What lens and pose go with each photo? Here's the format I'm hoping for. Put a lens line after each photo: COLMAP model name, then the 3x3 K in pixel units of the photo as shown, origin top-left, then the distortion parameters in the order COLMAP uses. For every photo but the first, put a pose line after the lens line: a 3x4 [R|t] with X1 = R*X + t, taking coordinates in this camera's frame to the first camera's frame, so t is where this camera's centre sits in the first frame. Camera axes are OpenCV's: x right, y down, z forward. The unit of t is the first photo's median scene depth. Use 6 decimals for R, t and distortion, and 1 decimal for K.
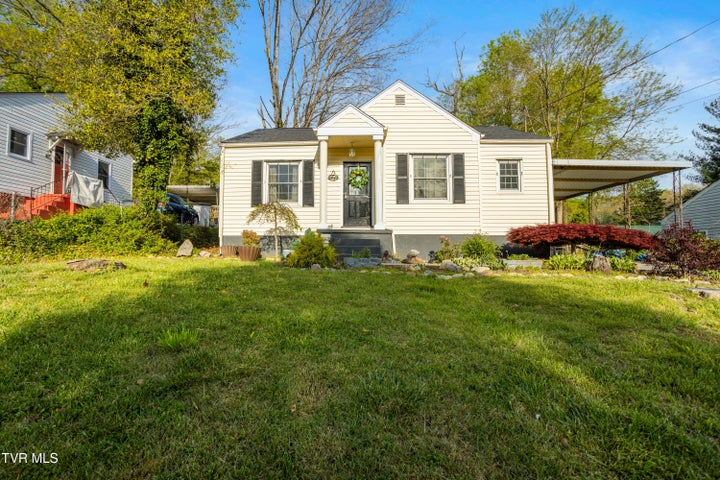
lens RADIAL K [[344.9, 0, 359.3], [0, 344.9, 232.5], [0, 0, 1]] dist [-0.055929, 0.033843]
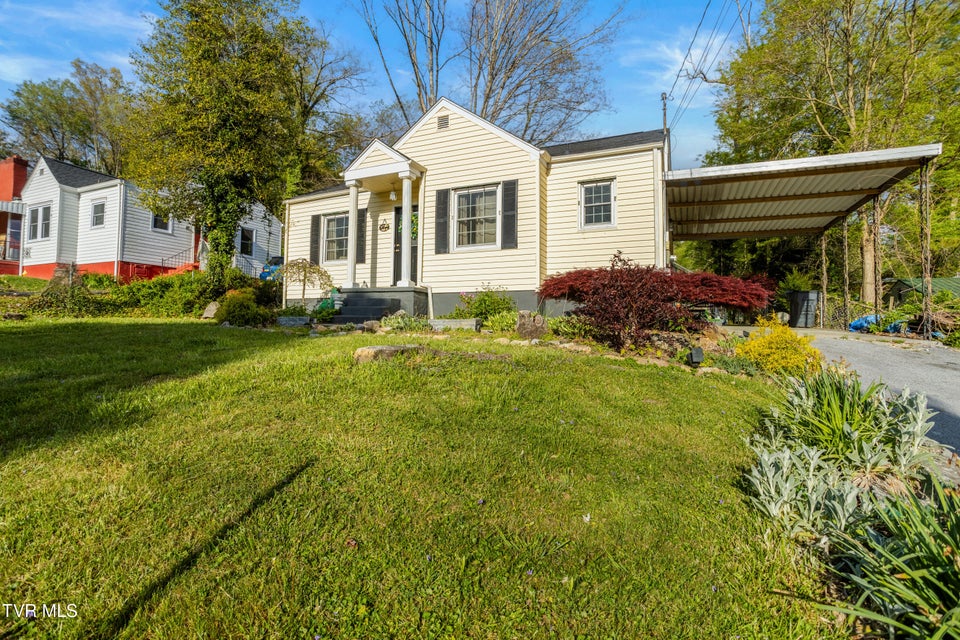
lens RADIAL K [[459.9, 0, 479.0], [0, 459.9, 310.0], [0, 0, 1]] dist [-0.055929, 0.033843]
pose [[0.918976, -0.008062, -0.394232, 0.601738], [0.015649, 0.999749, 0.016034, 0.029684], [0.394004, -0.020904, 0.918871, 0.059014]]
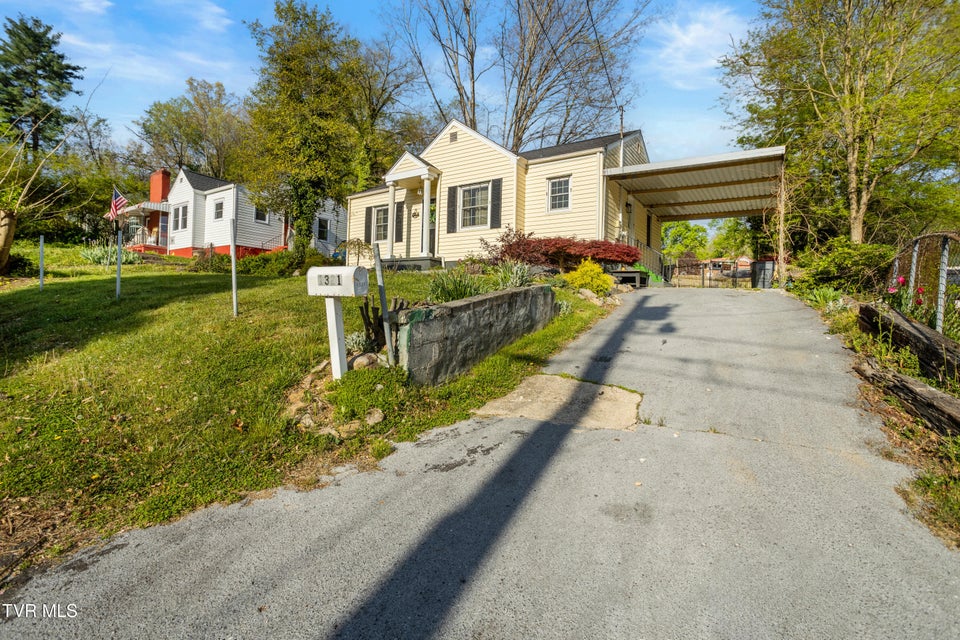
lens RADIAL K [[459.9, 0, 479.0], [0, 459.9, 310.0], [0, 0, 1]] dist [-0.055929, 0.033843]
pose [[0.847921, 0.010716, -0.530015, 0.953906], [0.012007, 0.999151, 0.039411, 0.103029], [0.529987, -0.039781, 0.847072, -0.201089]]
